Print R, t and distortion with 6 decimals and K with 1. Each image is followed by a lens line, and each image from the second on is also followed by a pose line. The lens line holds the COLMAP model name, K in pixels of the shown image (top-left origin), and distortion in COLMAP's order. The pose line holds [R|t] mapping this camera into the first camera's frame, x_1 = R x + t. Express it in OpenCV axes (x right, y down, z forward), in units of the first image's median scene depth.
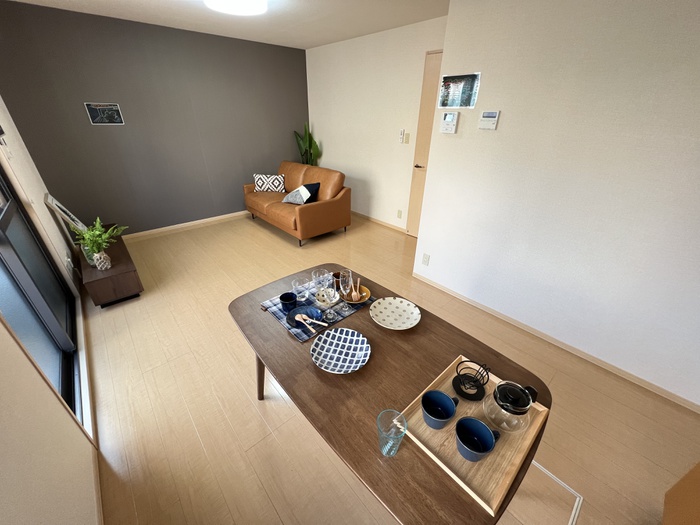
lens RADIAL K [[279.5, 0, 350.0], [0, 279.5, 262.5], [0, 0, 1]] dist [0.001229, 0.000044]
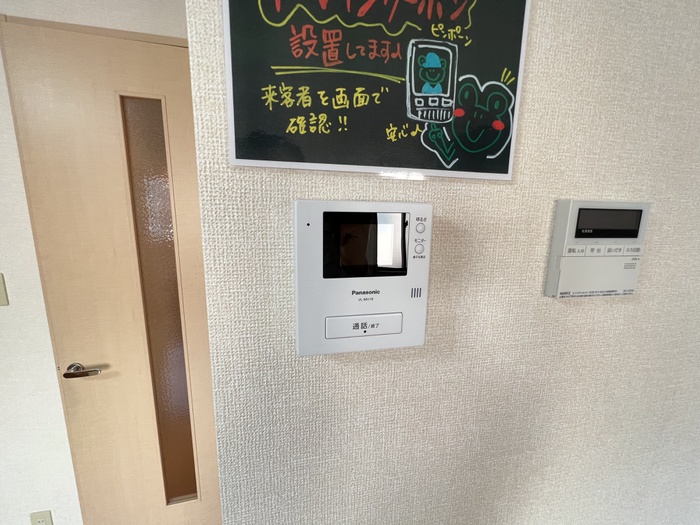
lens RADIAL K [[279.5, 0, 350.0], [0, 279.5, 262.5], [0, 0, 1]] dist [0.001229, 0.000044]
pose [[0.493481, -0.151723, 0.856421, 0.175593], [0.401145, 0.913387, -0.069331, -0.369286], [-0.771724, 0.377763, 0.511602, 0.693578]]
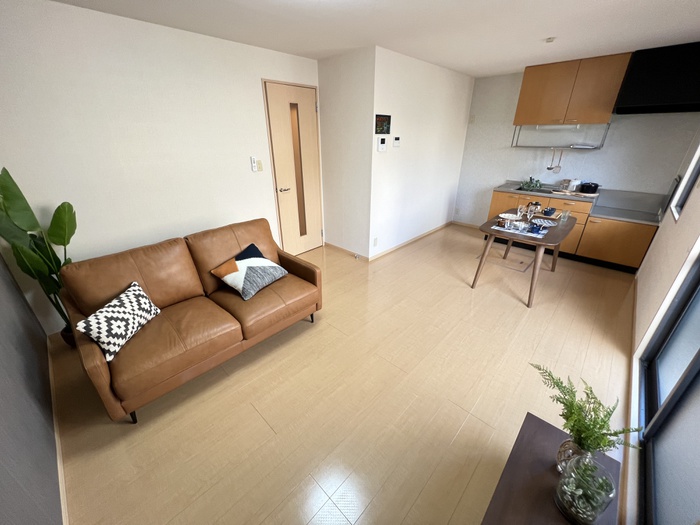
lens RADIAL K [[279.5, 0, 350.0], [0, 279.5, 262.5], [0, 0, 1]] dist [0.001229, 0.000044]
pose [[-0.077268, -0.431004, 0.899036, -0.927737], [0.472177, 0.778375, 0.413740, -0.522706], [-0.878111, 0.456473, 0.143367, 0.905073]]
